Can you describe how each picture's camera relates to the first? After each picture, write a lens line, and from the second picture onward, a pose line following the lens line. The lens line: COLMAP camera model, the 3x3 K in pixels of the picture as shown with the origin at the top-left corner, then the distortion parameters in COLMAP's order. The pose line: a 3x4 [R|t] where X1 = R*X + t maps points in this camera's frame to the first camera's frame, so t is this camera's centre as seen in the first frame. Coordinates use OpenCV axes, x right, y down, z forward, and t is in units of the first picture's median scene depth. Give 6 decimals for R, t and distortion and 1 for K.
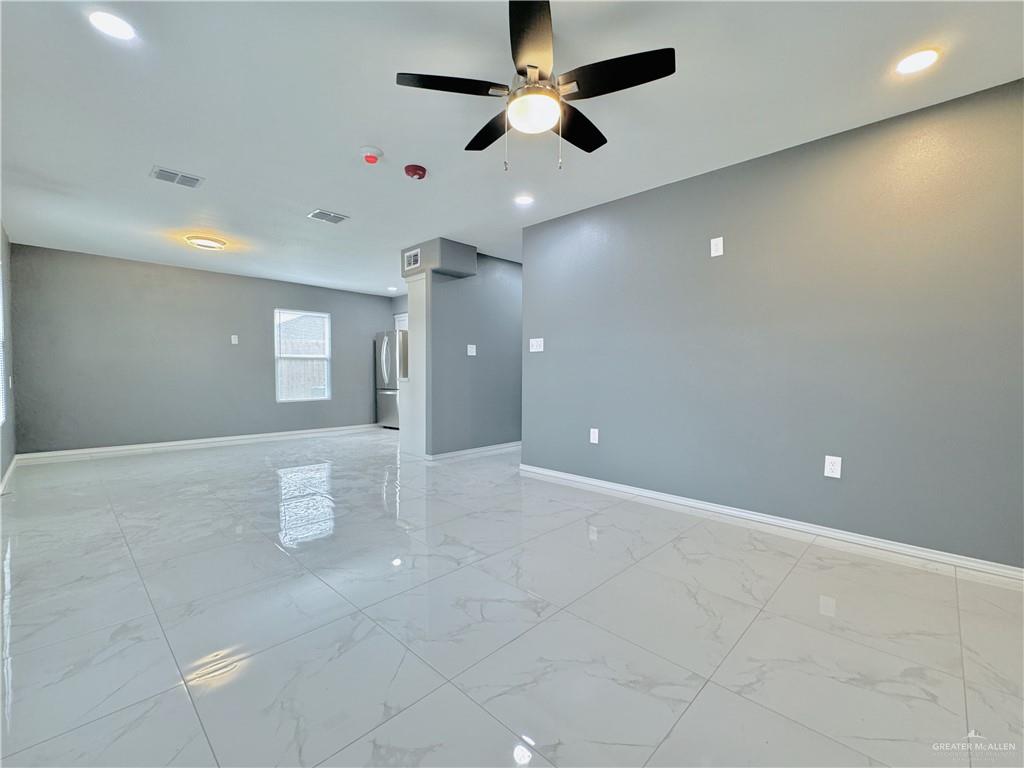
lens RADIAL K [[445.2, 0, 512.0], [0, 445.2, 384.0], [0, 0, 1]] dist [-0.000050, 0.000199]
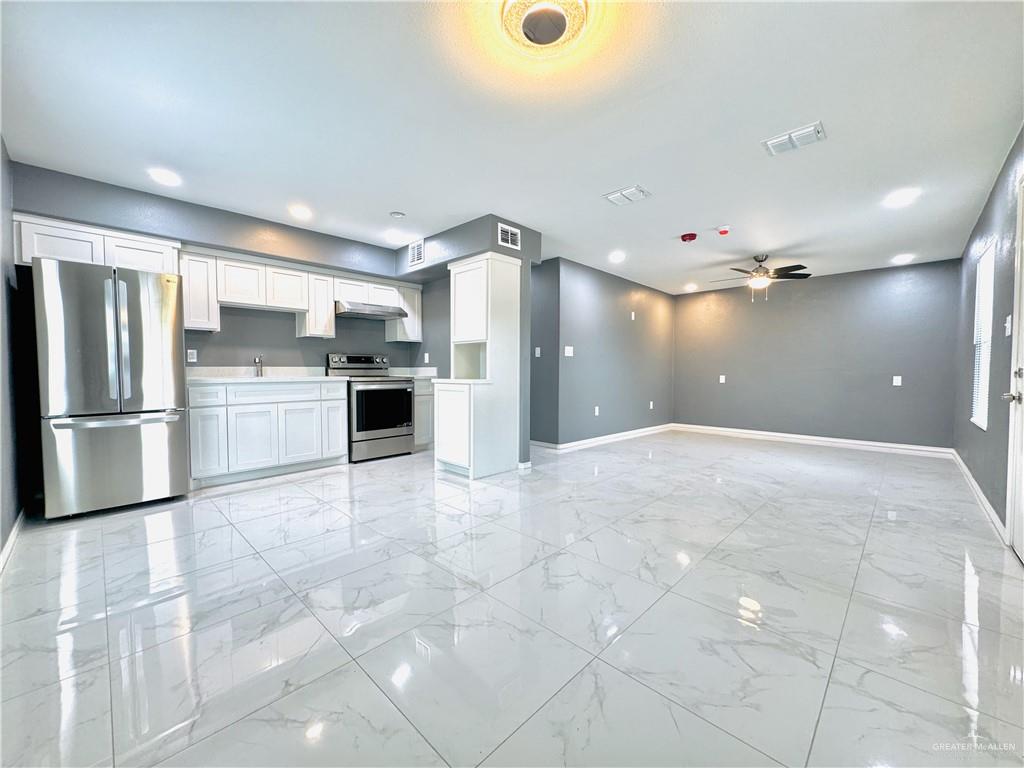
lens RADIAL K [[406.3, 0, 512.0], [0, 406.3, 384.0], [0, 0, 1]] dist [0.000071, -0.000086]
pose [[0.000667, -0.036691, 0.999326, -1.165398], [0.020451, 0.999118, 0.036670, -0.038299], [-0.999791, 0.020412, 0.001417, 1.173448]]
